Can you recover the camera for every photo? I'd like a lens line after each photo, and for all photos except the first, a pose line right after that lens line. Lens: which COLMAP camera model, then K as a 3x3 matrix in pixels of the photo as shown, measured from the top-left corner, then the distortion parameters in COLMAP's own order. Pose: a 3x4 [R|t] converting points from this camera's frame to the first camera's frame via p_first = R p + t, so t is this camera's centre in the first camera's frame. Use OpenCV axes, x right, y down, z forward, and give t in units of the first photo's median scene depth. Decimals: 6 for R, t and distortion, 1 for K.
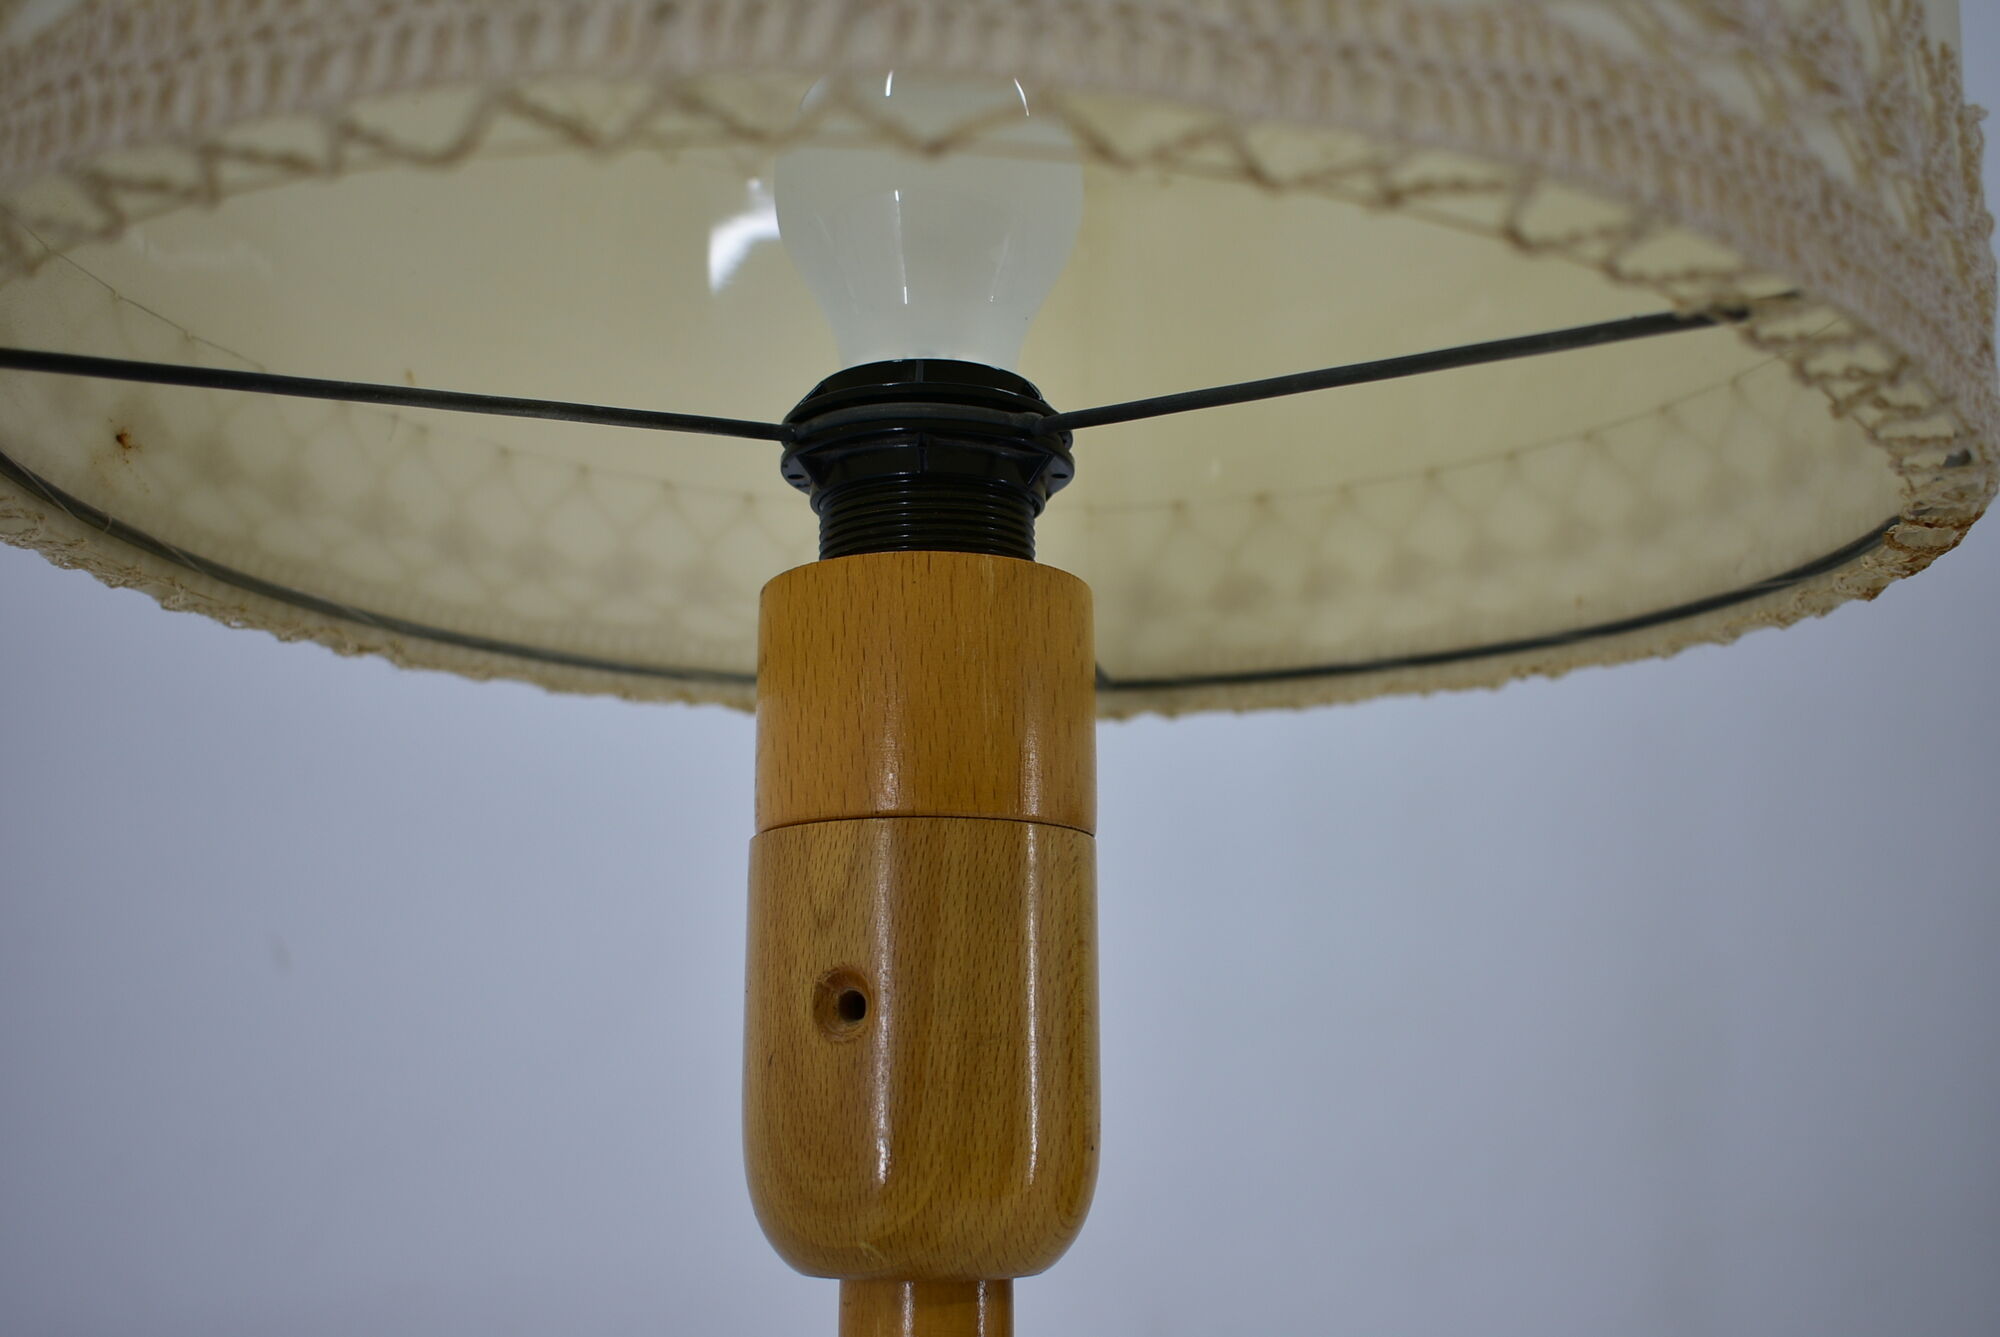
lens RADIAL K [[1992.2, 0, 996.1], [0, 1992.2, 668.0], [0, 0, 1]] dist [0.028296, 0.000000]
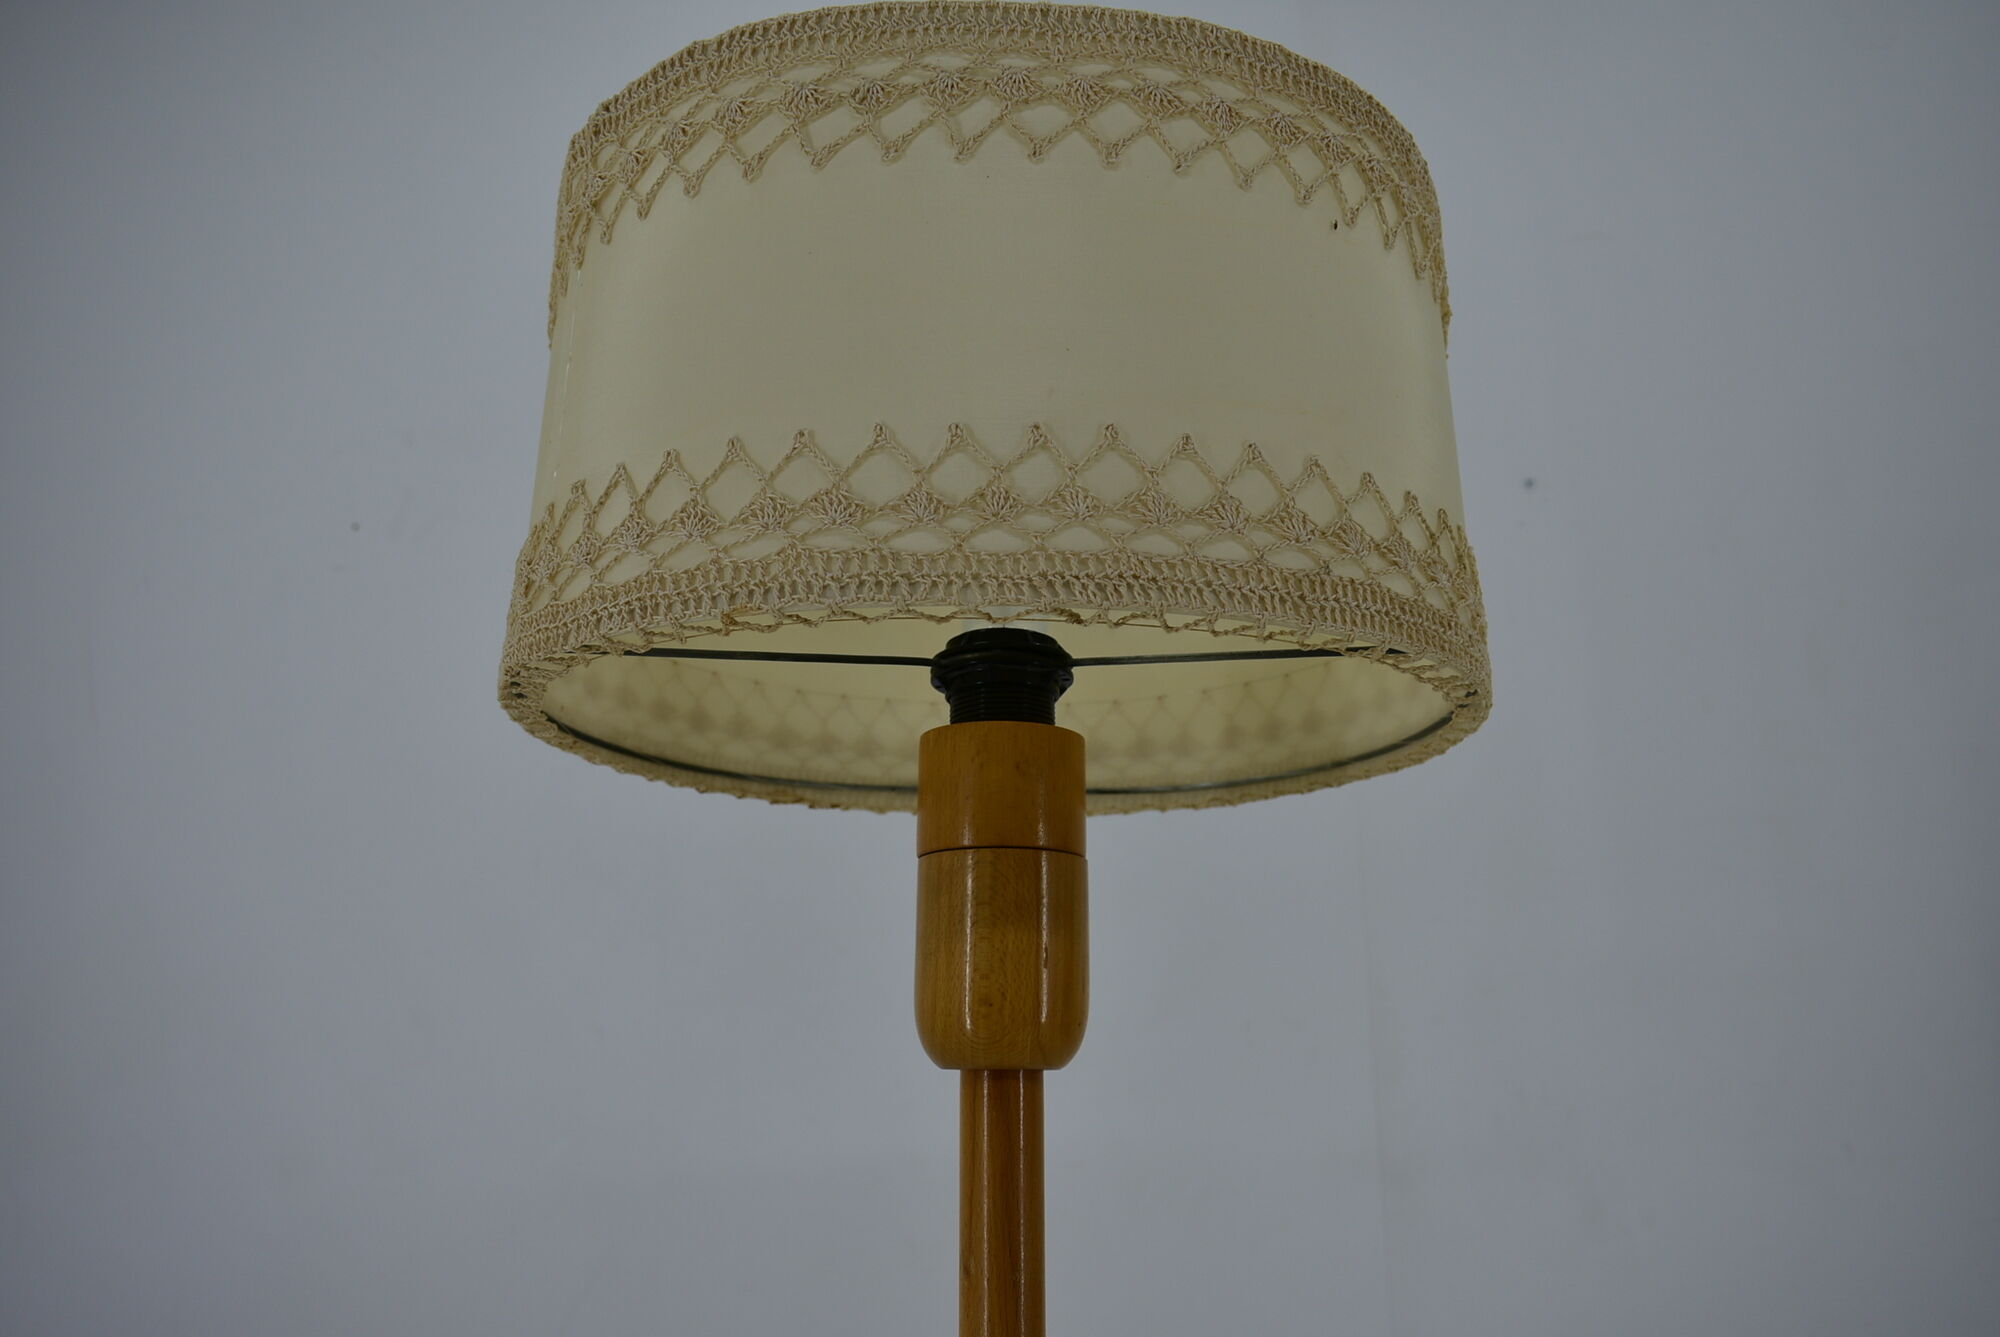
lens RADIAL K [[1530.6, 0, 999.0], [0, 1530.6, 657.8], [0, 0, 1]] dist [-0.032865, 0.021376]
pose [[0.999954, 0.004844, -0.008310, -0.025003], [-0.005848, 0.992092, -0.125375, 0.073553], [0.007637, 0.125418, 0.992075, -0.566491]]
